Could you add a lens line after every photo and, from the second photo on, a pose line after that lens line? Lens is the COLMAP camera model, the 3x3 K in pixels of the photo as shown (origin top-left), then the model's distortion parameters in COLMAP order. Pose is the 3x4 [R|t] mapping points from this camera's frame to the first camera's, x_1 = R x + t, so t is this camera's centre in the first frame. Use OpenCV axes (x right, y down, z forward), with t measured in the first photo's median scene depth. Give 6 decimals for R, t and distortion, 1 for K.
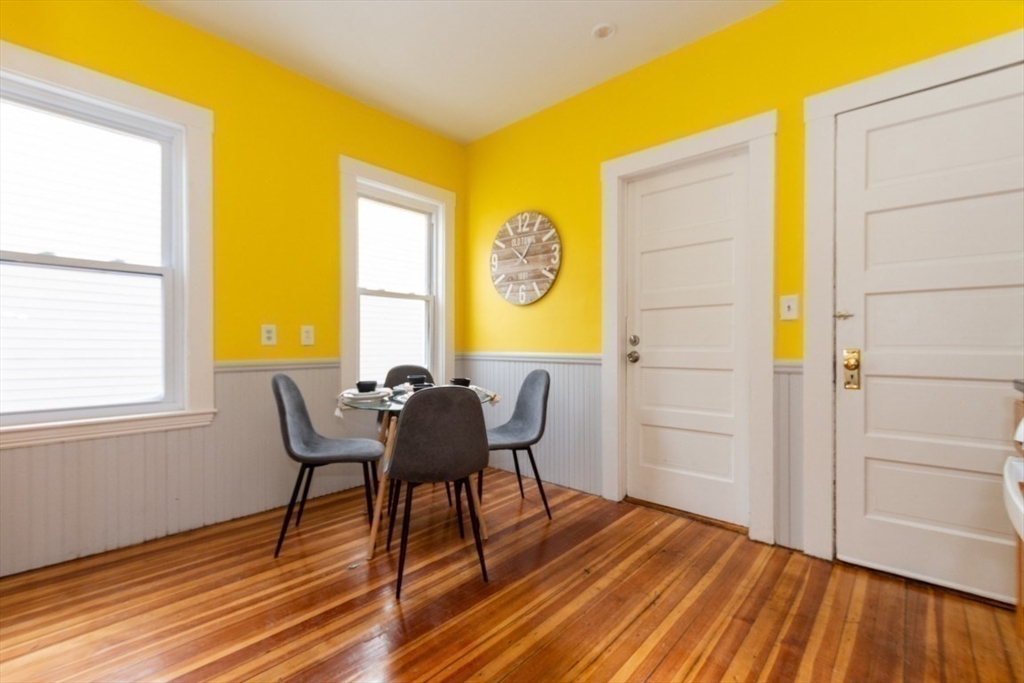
lens RADIAL K [[451.1, 0, 512.0], [0, 451.1, 343.5], [0, 0, 1]] dist [0.001650, 0.000002]
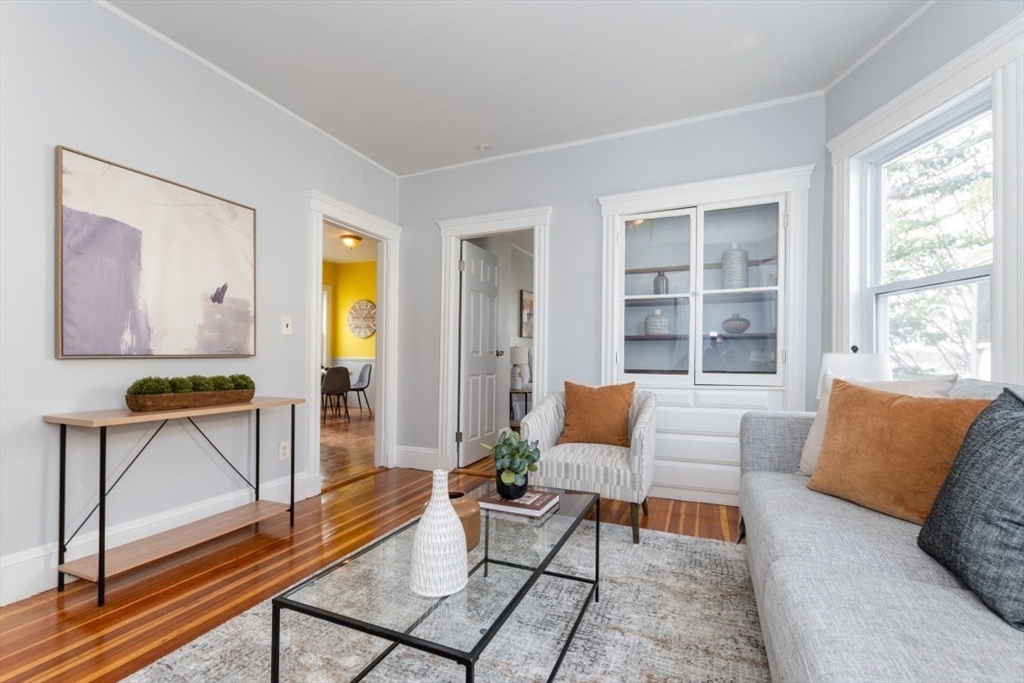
lens RADIAL K [[451.1, 0, 513.4], [0, 451.1, 343.3], [0, 0, 1]] dist [0.001650, 0.000002]
pose [[0.943989, 0.011336, 0.329783, -0.010960], [-0.009220, 0.999926, -0.007978, -0.045605], [-0.329849, 0.004491, 0.944023, -1.661393]]
